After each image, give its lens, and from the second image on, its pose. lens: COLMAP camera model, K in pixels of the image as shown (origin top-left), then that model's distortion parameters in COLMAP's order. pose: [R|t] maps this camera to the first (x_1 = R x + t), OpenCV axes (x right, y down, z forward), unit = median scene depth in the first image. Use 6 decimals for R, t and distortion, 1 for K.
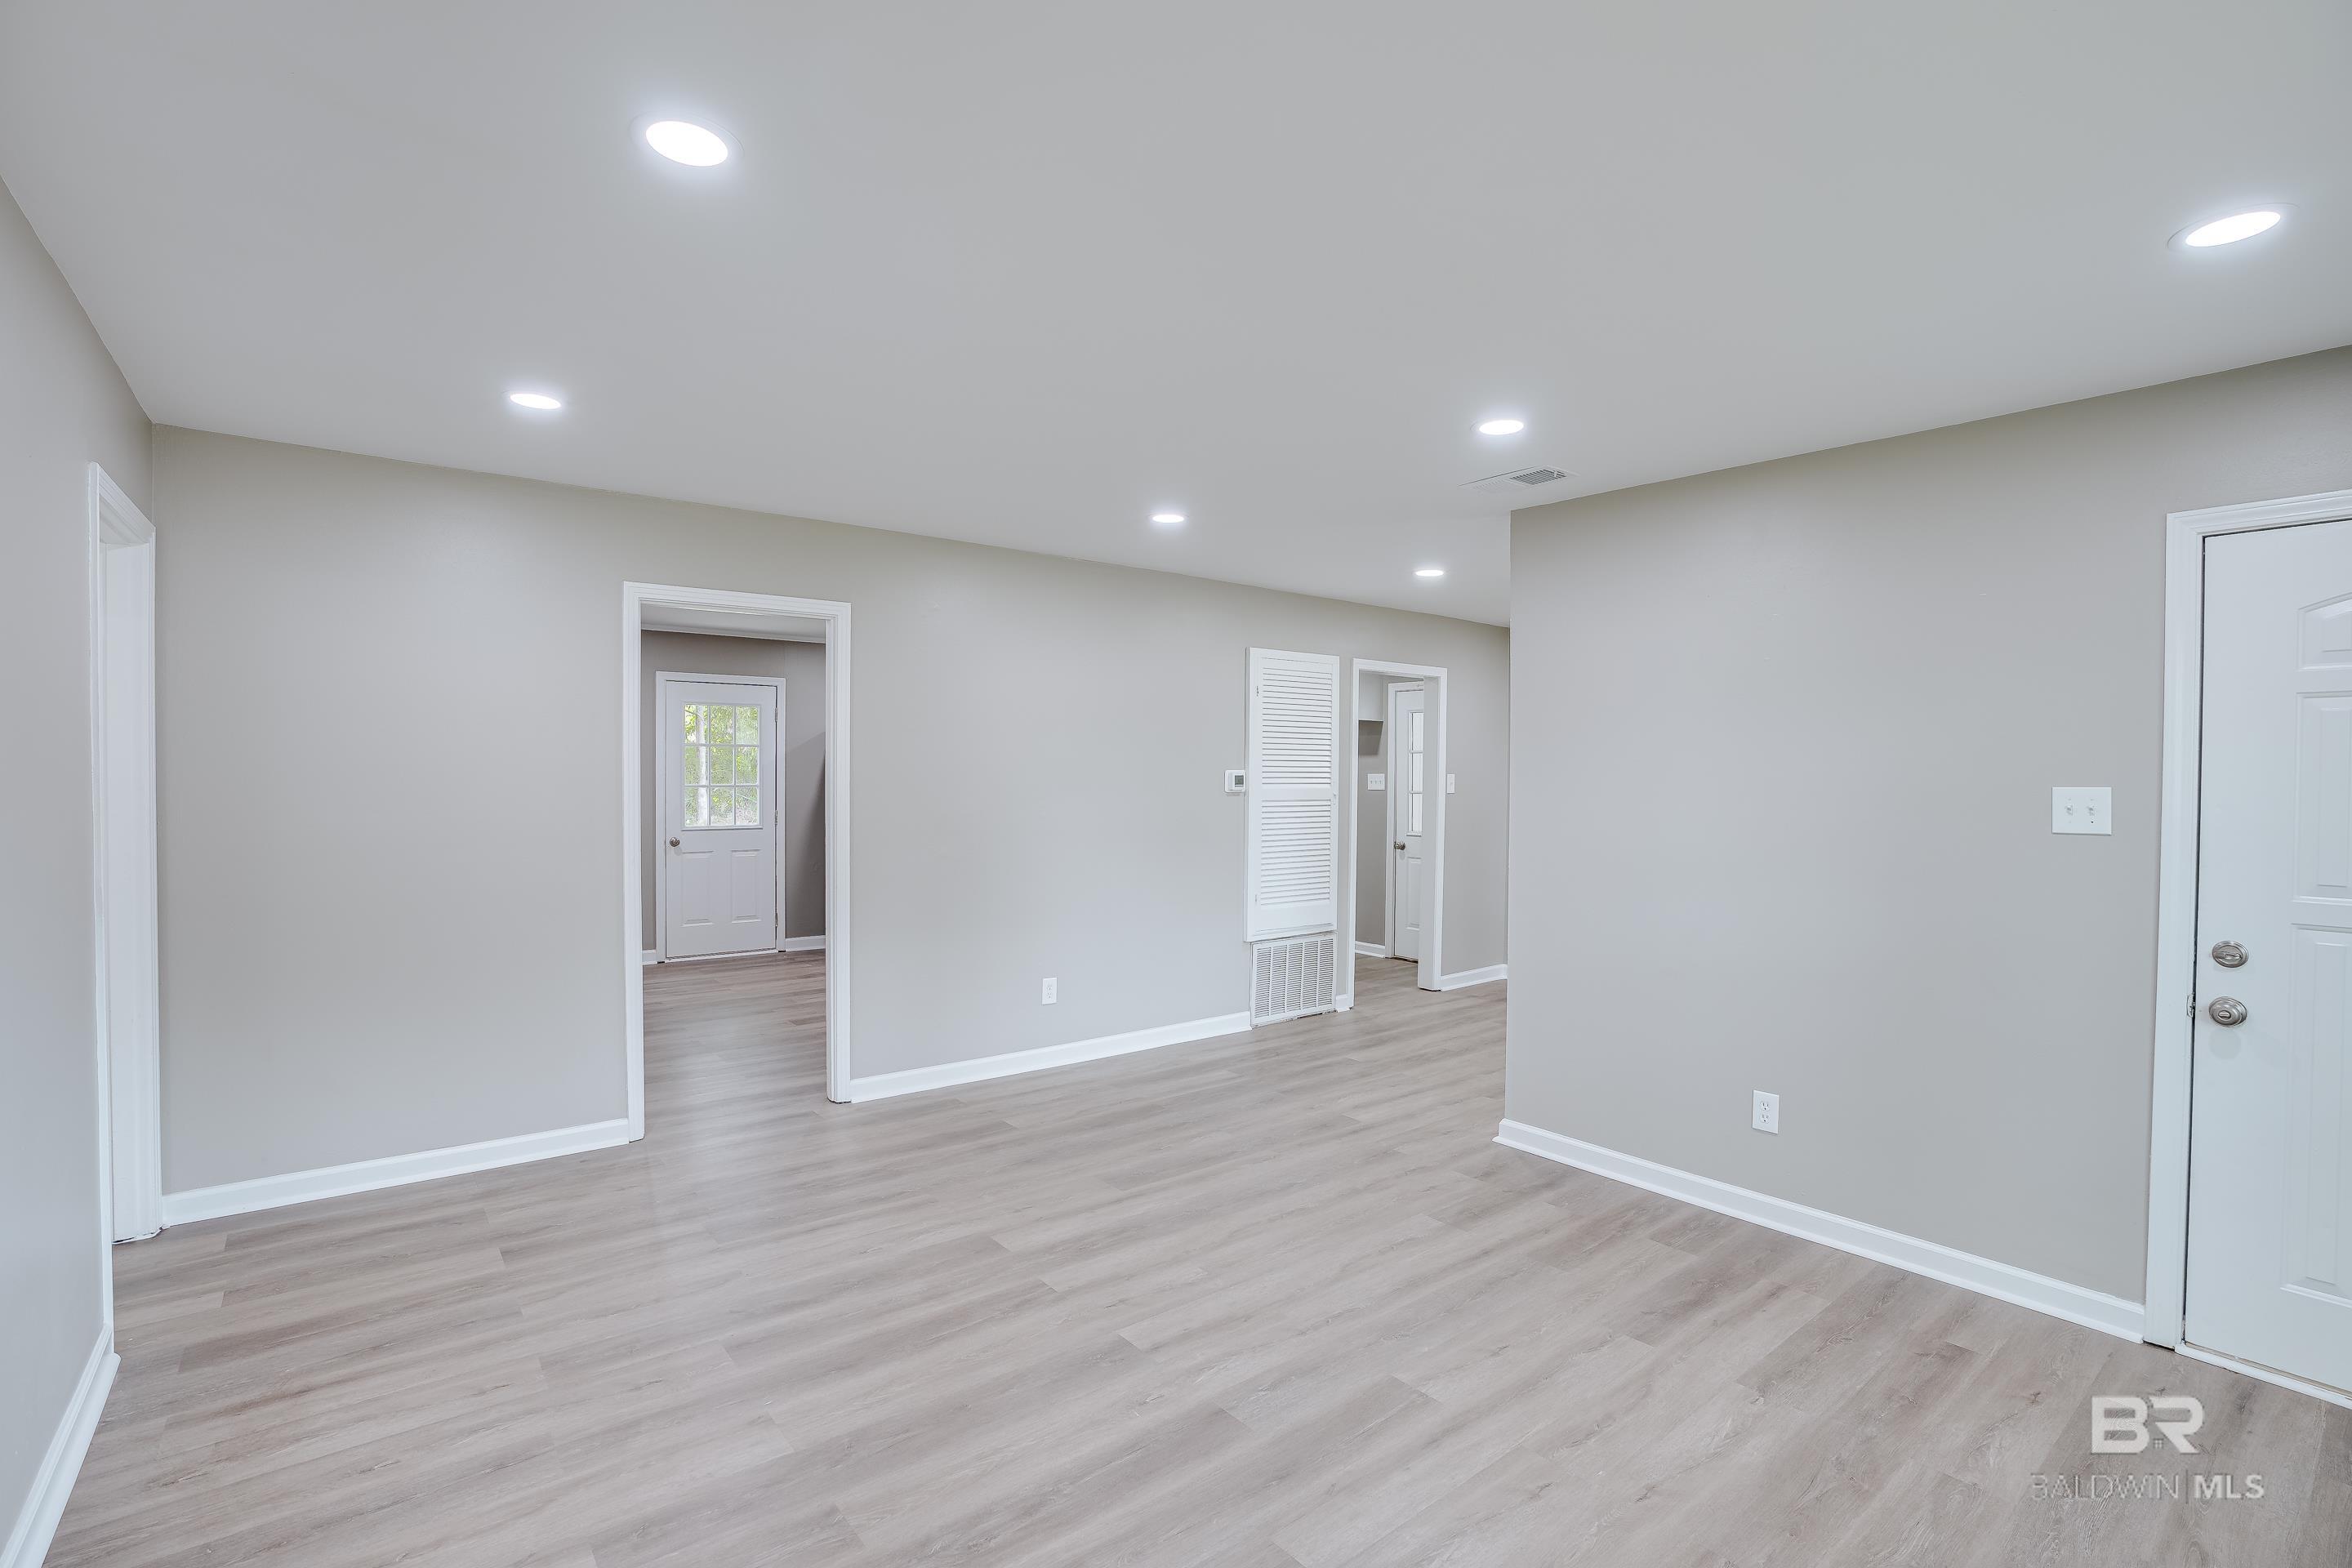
lens RADIAL K [[1081.7, 0, 1173.0], [0, 1081.7, 791.2], [0, 0, 1]] dist [-0.070457, 0.027315]
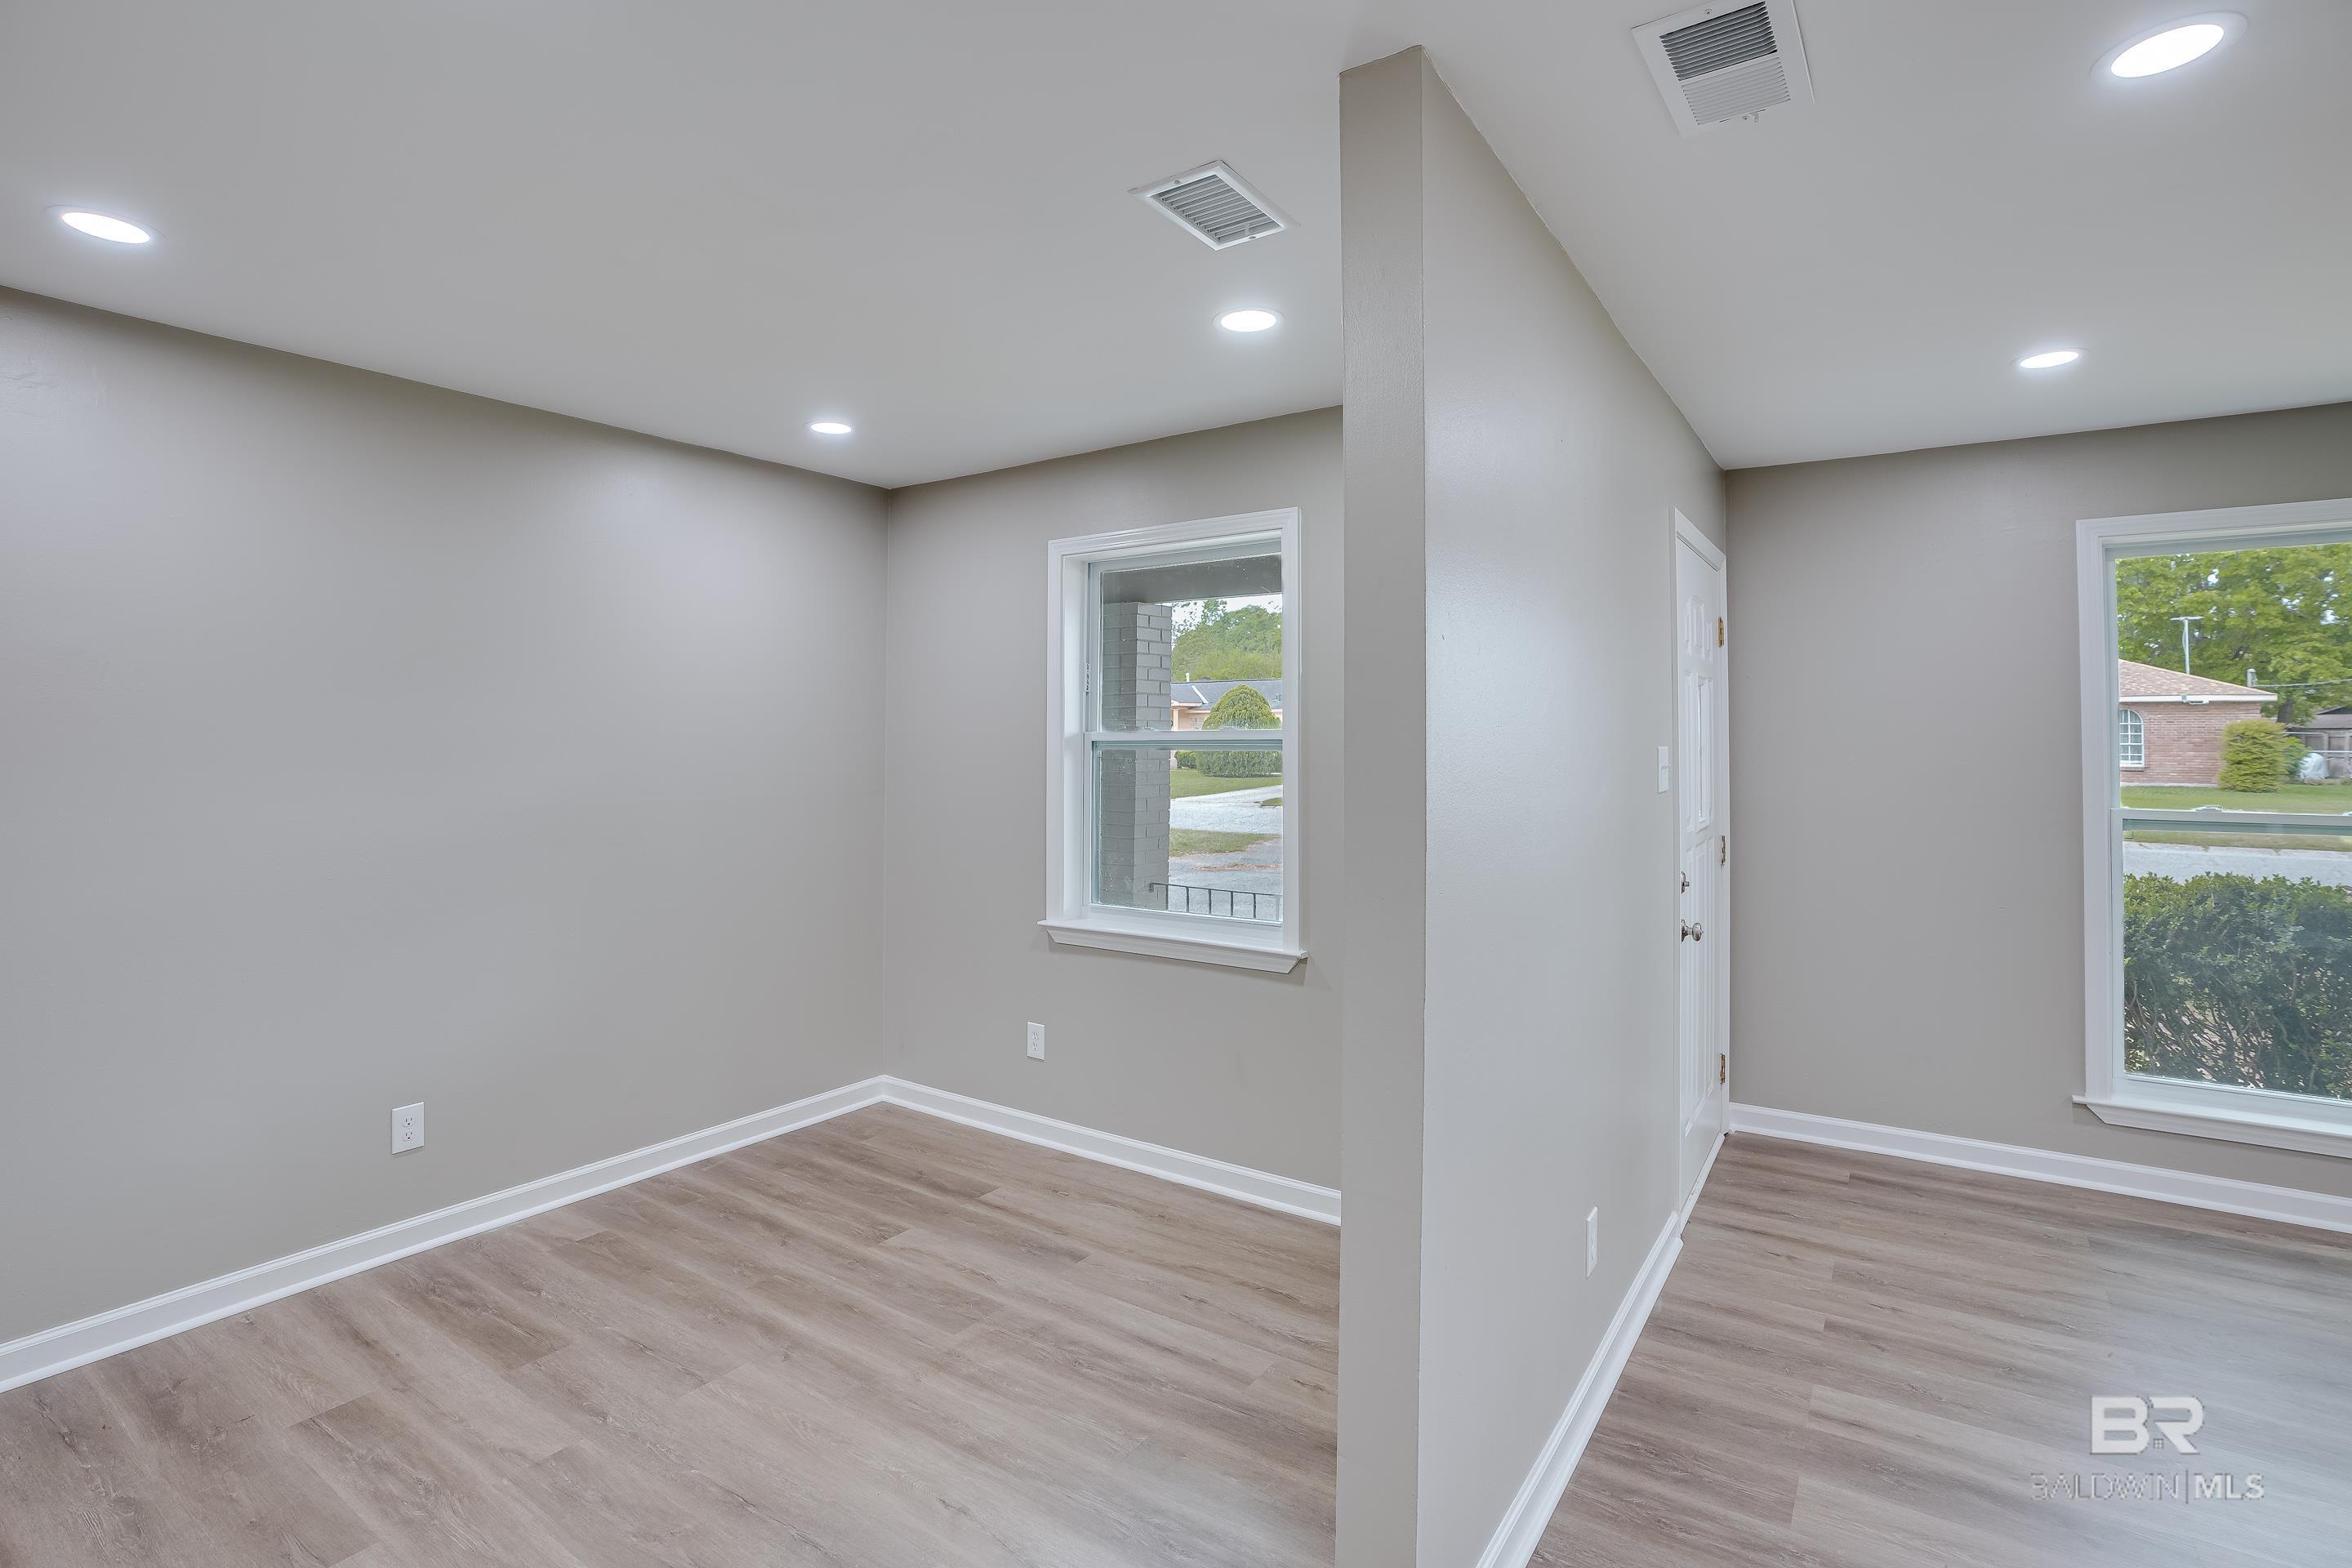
lens RADIAL K [[1081.7, 0, 1173.0], [0, 1081.7, 791.2], [0, 0, 1]] dist [-0.070457, 0.027315]
pose [[-0.304139, -0.046722, 0.951481, 0.015966], [0.011779, 0.998536, 0.052798, -0.022741], [-0.952555, 0.027265, -0.303144, 1.314380]]
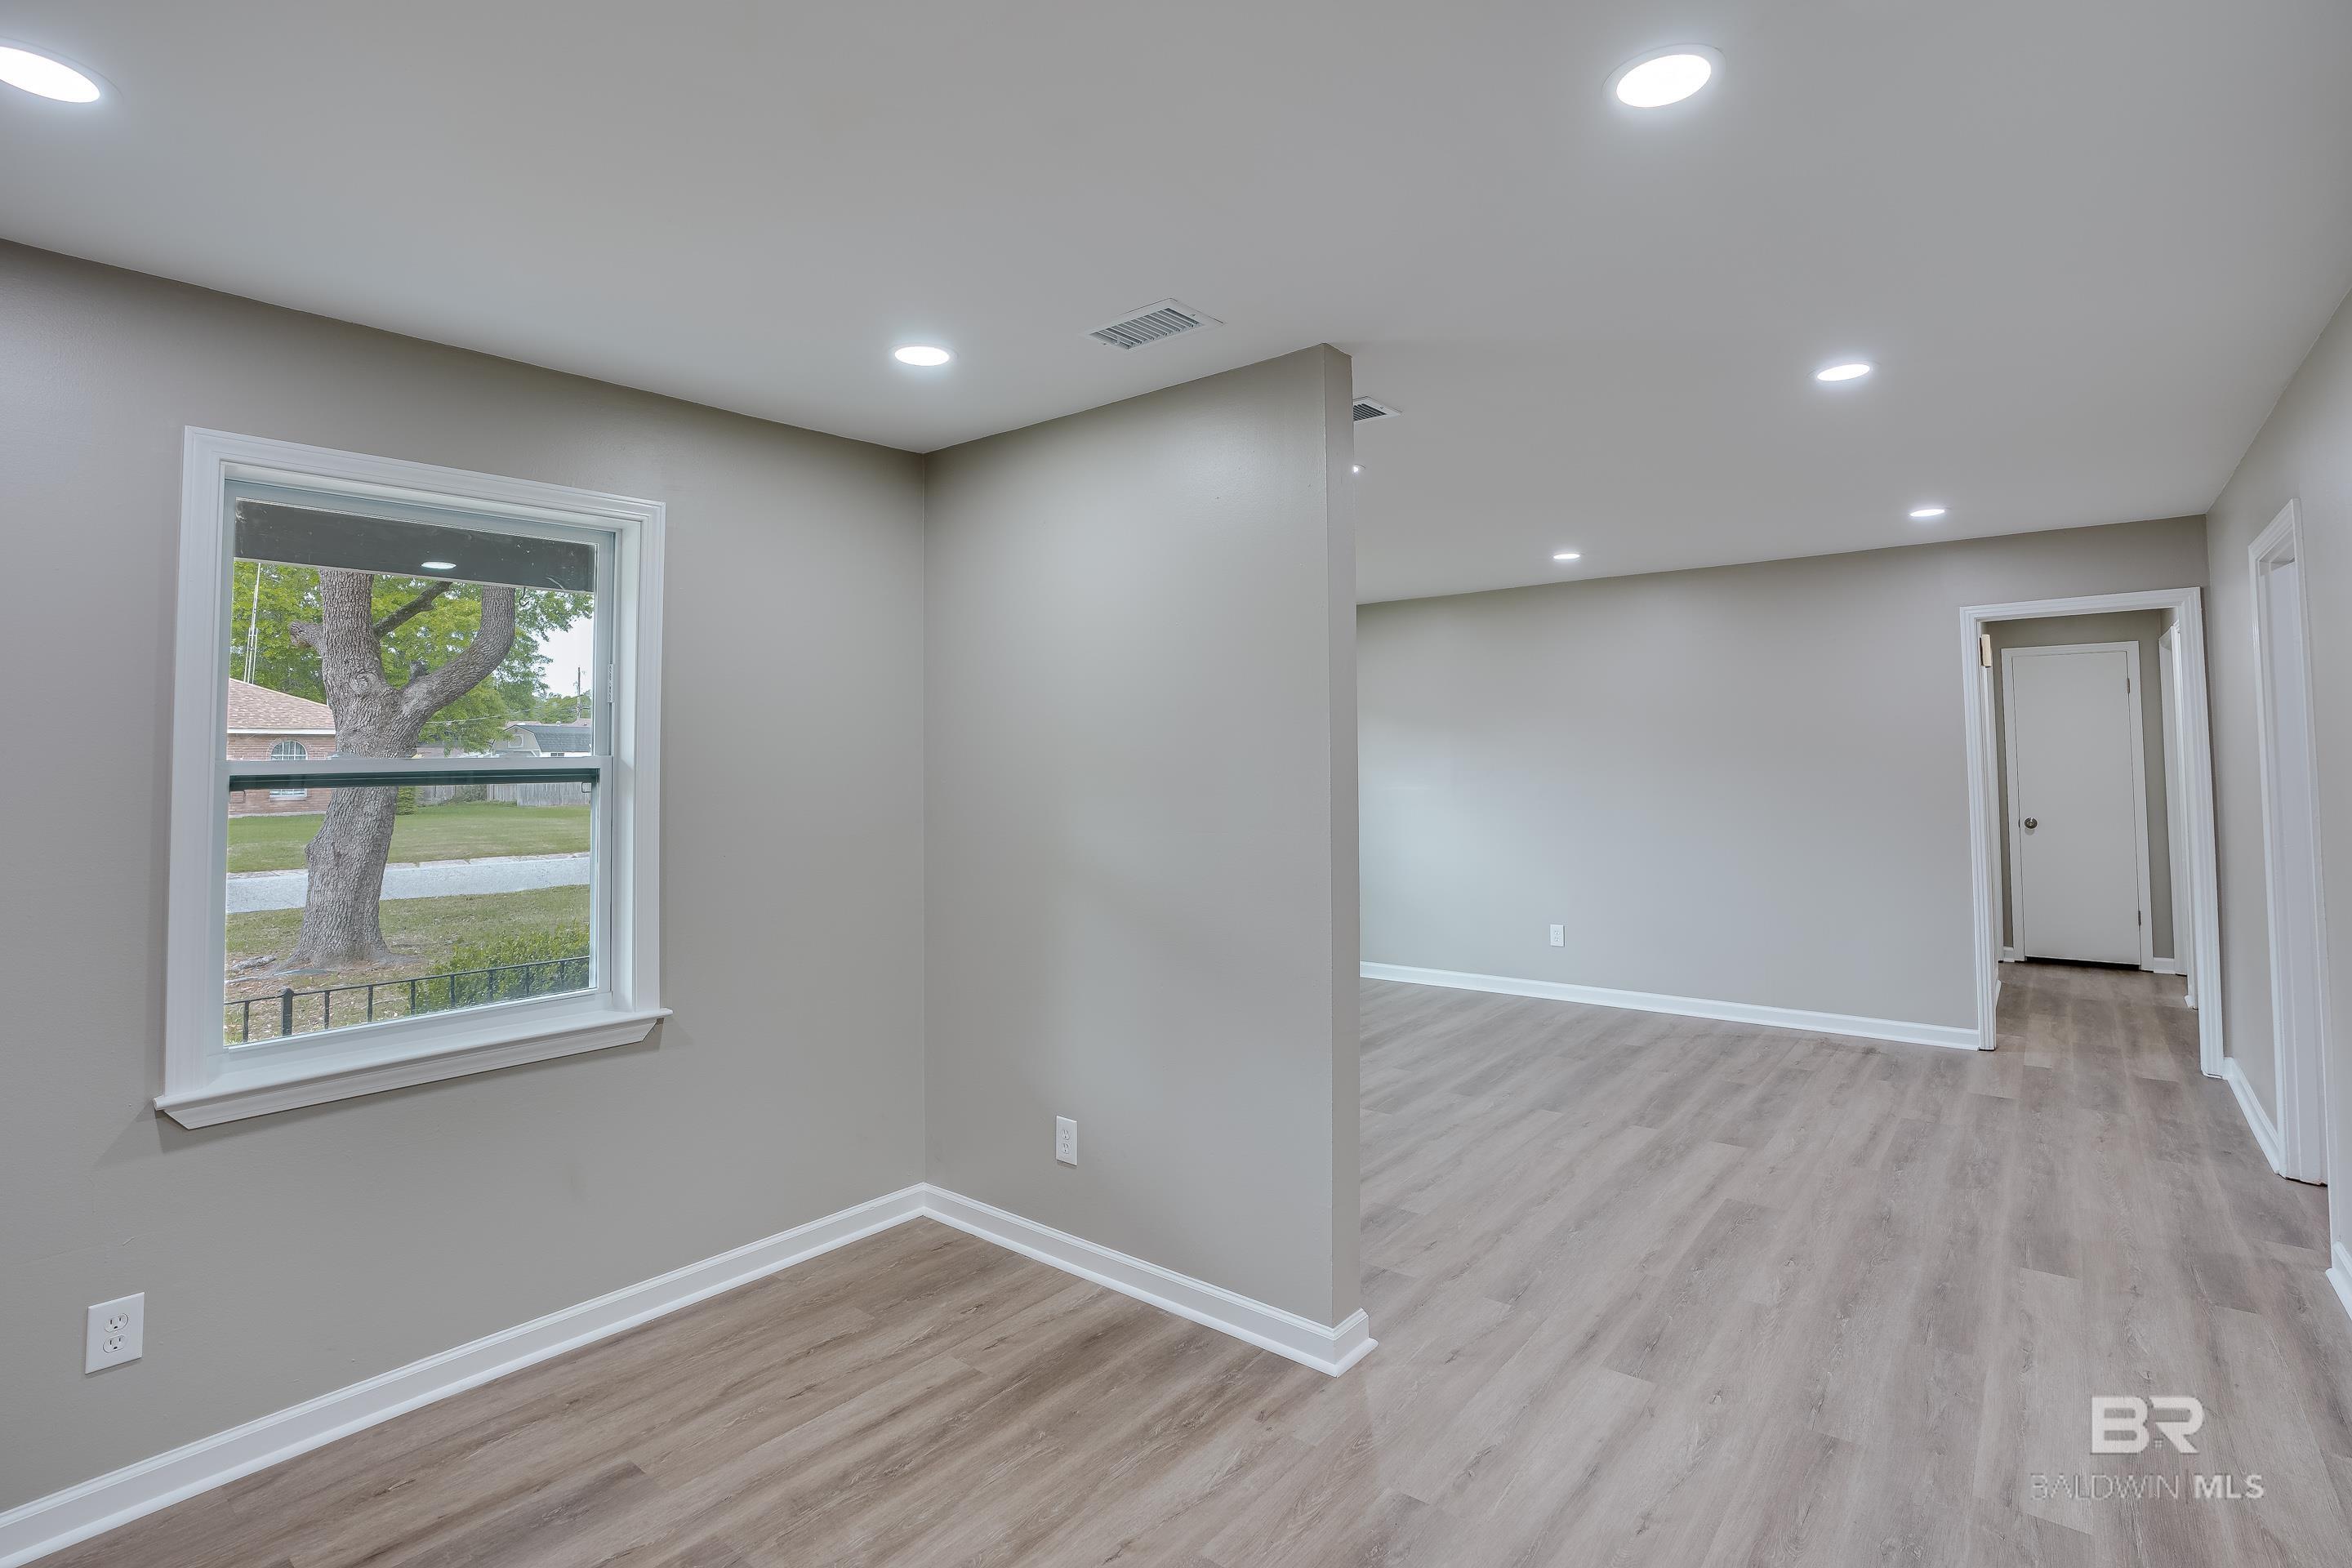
lens RADIAL K [[1081.7, 0, 1173.0], [0, 1081.7, 791.2], [0, 0, 1]] dist [-0.070457, 0.027315]
pose [[-0.980377, 0.013123, -0.196694, 0.598733], [0.005666, 0.999245, 0.038425, -0.027553], [0.197050, 0.036556, -0.979712, 1.758554]]
